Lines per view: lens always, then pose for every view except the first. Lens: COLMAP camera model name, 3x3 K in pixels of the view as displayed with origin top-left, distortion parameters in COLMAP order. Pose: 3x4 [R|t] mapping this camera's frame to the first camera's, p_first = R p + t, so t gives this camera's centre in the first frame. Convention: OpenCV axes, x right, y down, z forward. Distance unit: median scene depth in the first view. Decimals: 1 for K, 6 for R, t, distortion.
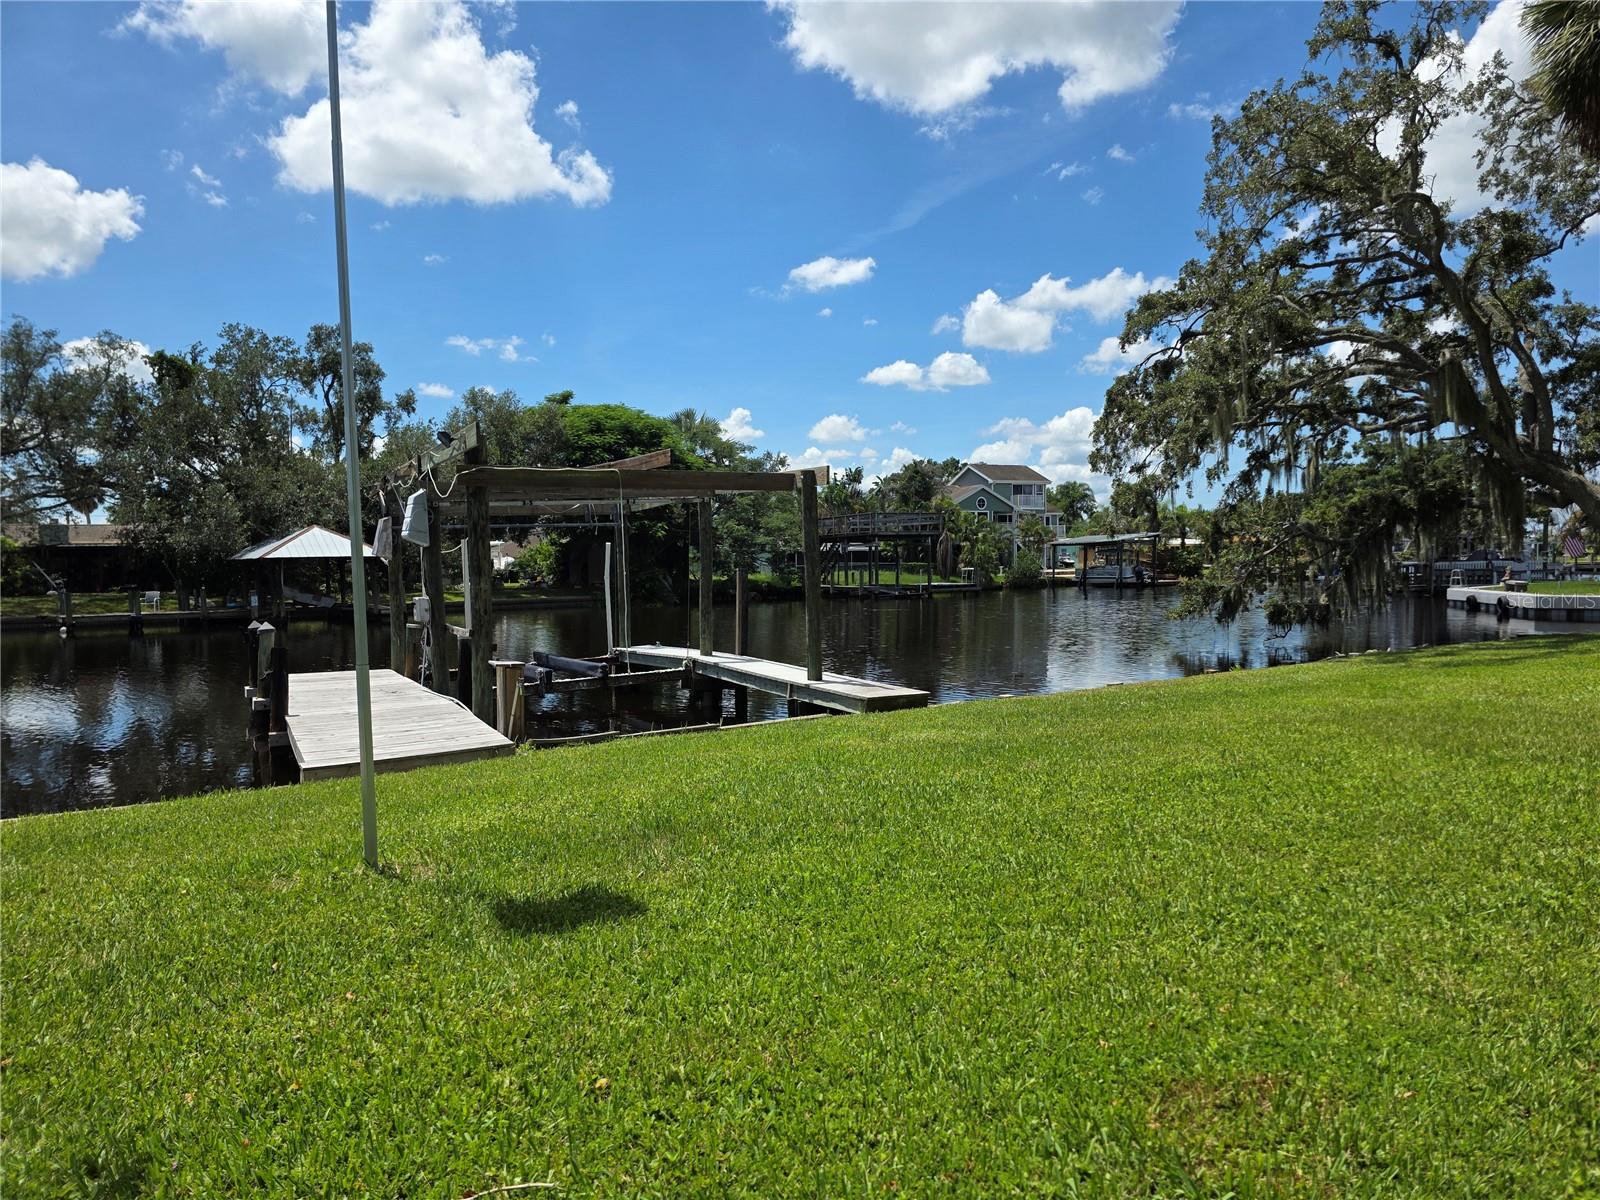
lens RADIAL K [[1064.4, 0, 800.0], [0, 1064.4, 600.0], [0, 0, 1]] dist [0.071697, -0.085478]
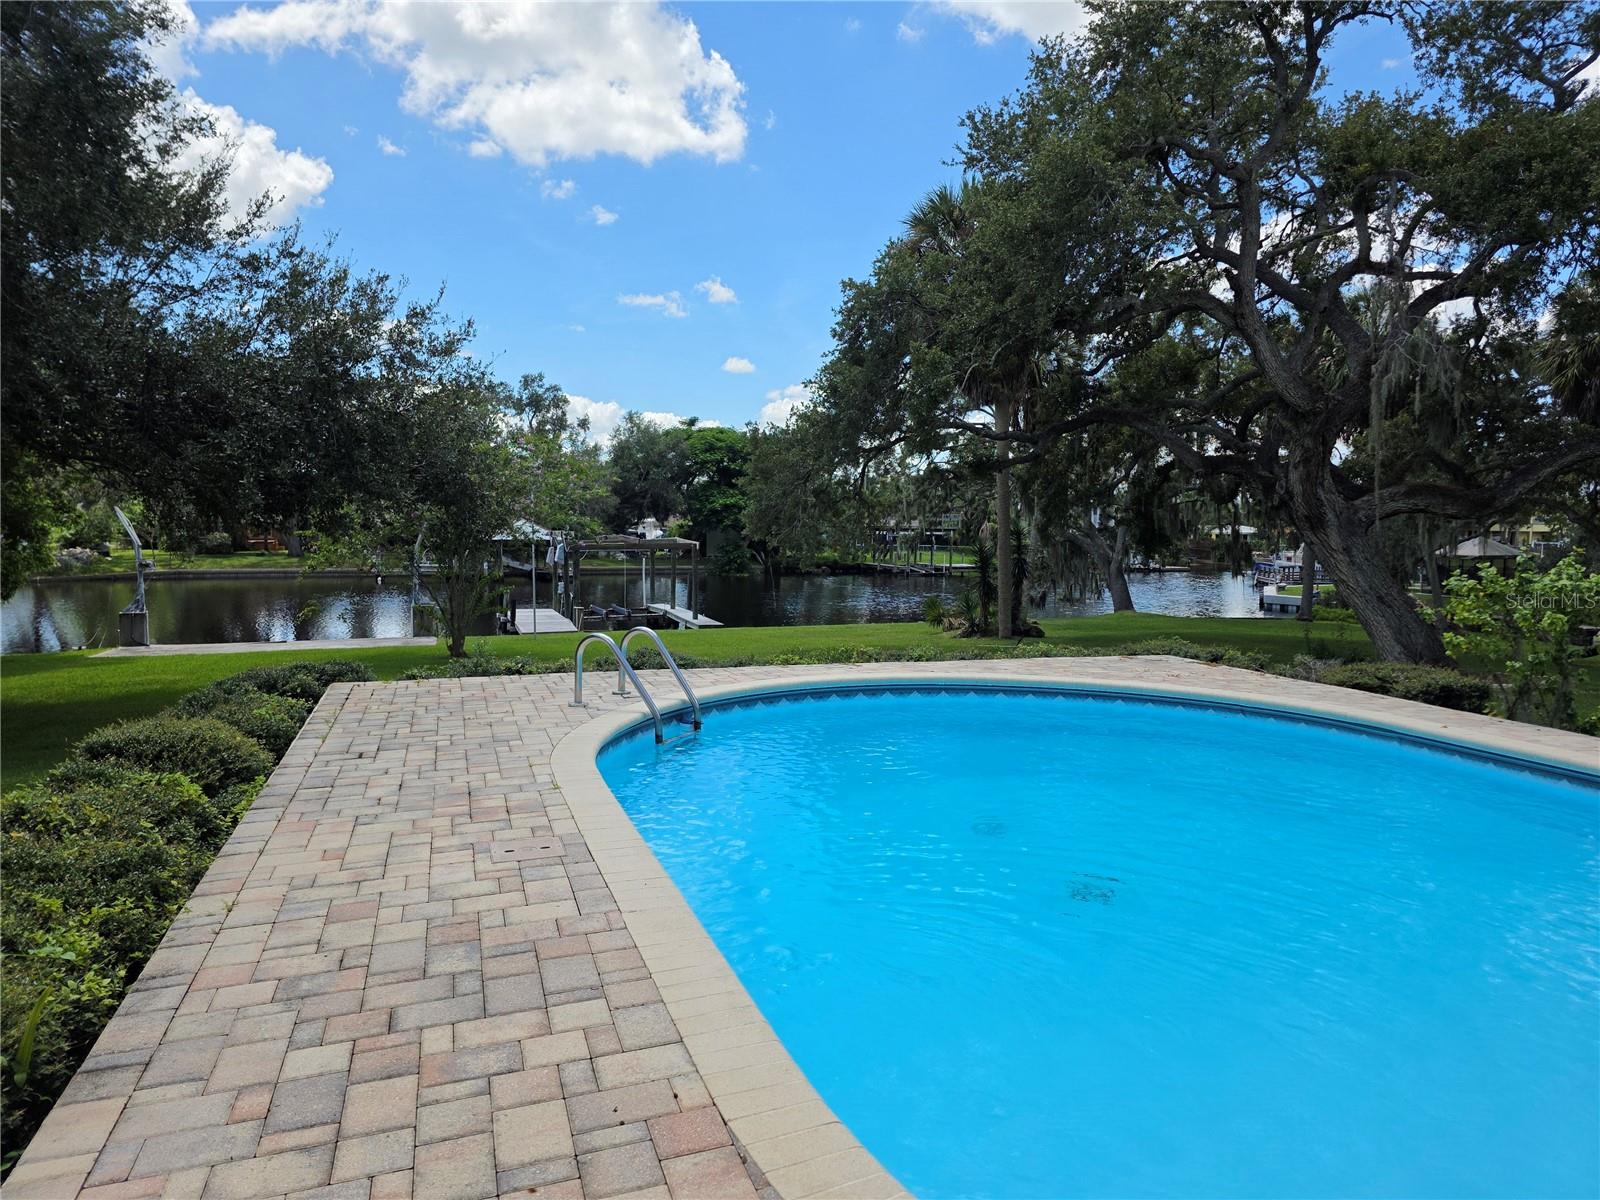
lens RADIAL K [[1064.4, 0, 800.0], [0, 1064.4, 600.0], [0, 0, 1]] dist [0.071697, -0.085478]
pose [[0.985959, 0.038574, -0.162469, 0.160561], [-0.032522, 0.998680, 0.039747, -0.020014], [0.163788, -0.033905, 0.985913, -0.367475]]
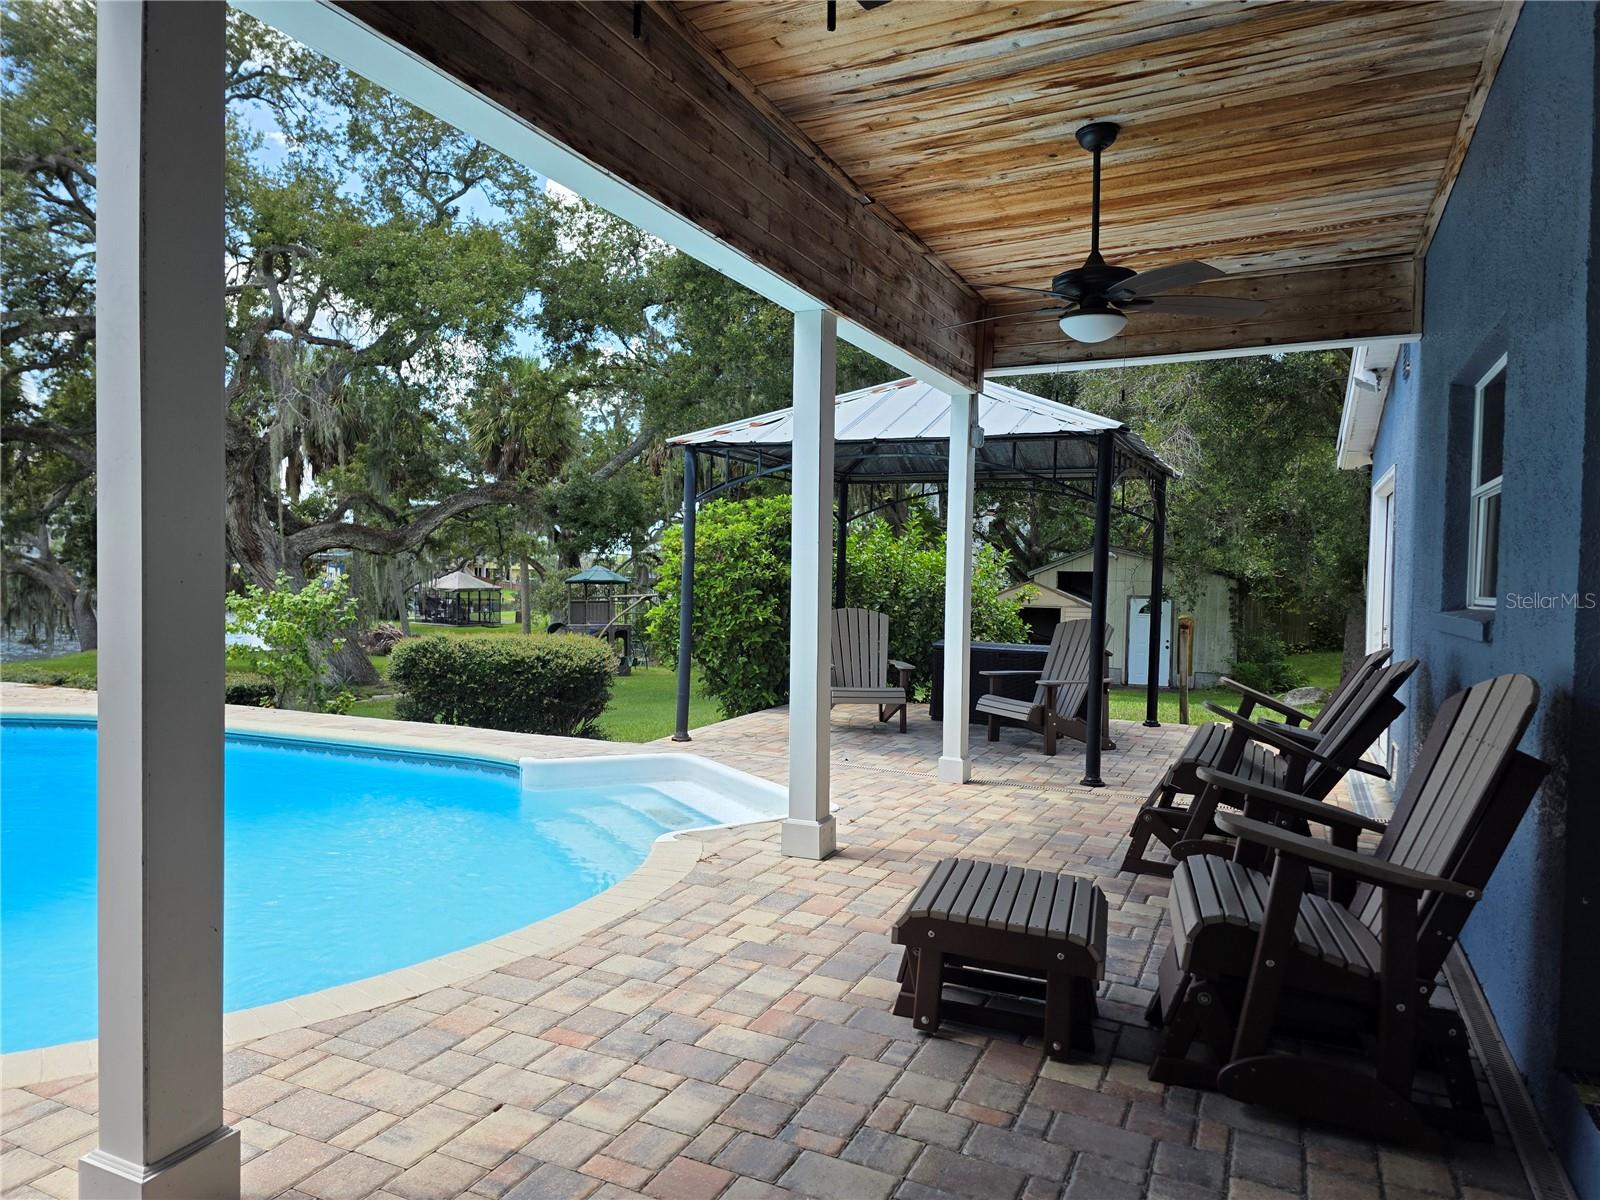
lens RADIAL K [[1064.4, 0, 800.0], [0, 1064.4, 600.0], [0, 0, 1]] dist [0.071697, -0.085478]
pose [[0.781260, 0.018254, 0.623939, 0.180230], [-0.012746, 0.999830, -0.013291, -0.018844], [-0.624076, 0.002431, 0.781360, -0.397804]]
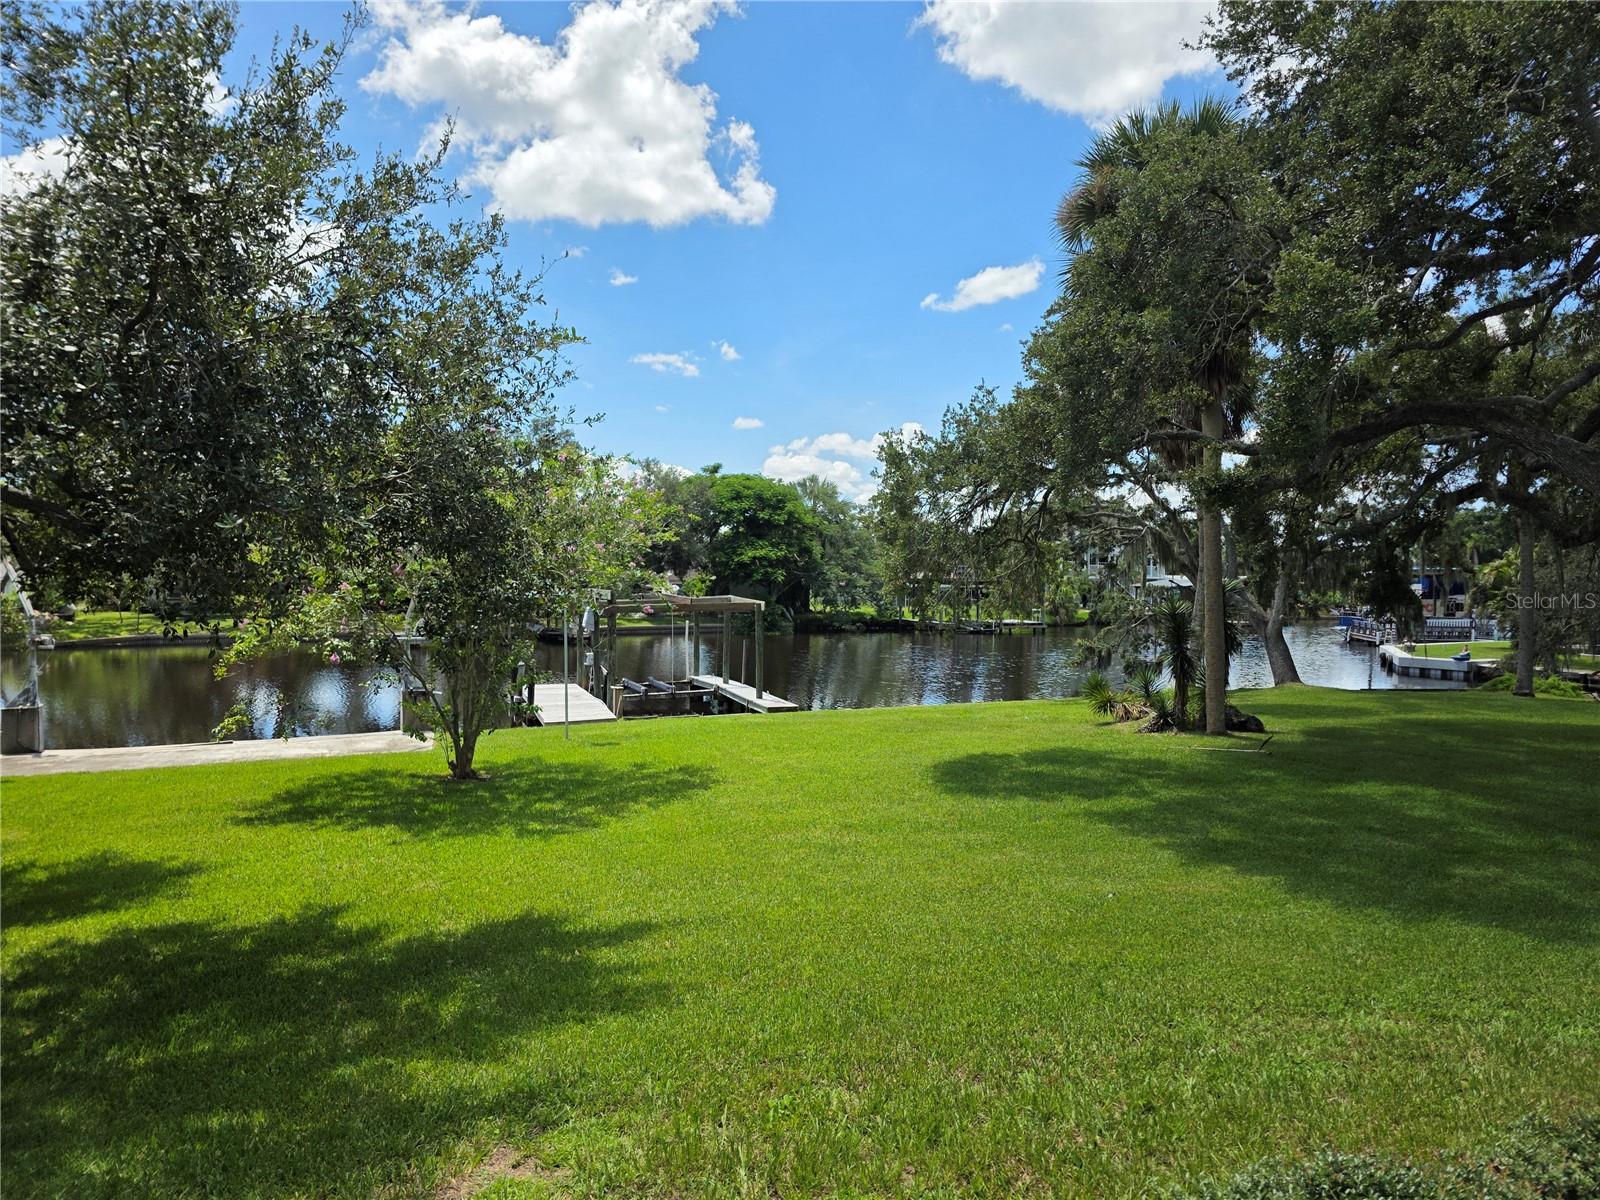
lens RADIAL K [[1064.4, 0, 800.0], [0, 1064.4, 600.0], [0, 0, 1]] dist [0.071697, -0.085478]
pose [[0.985990, 0.023151, -0.165191, 0.099991], [-0.025197, 0.999629, -0.010298, -0.023233], [0.164892, 0.014316, 0.986208, -0.252604]]
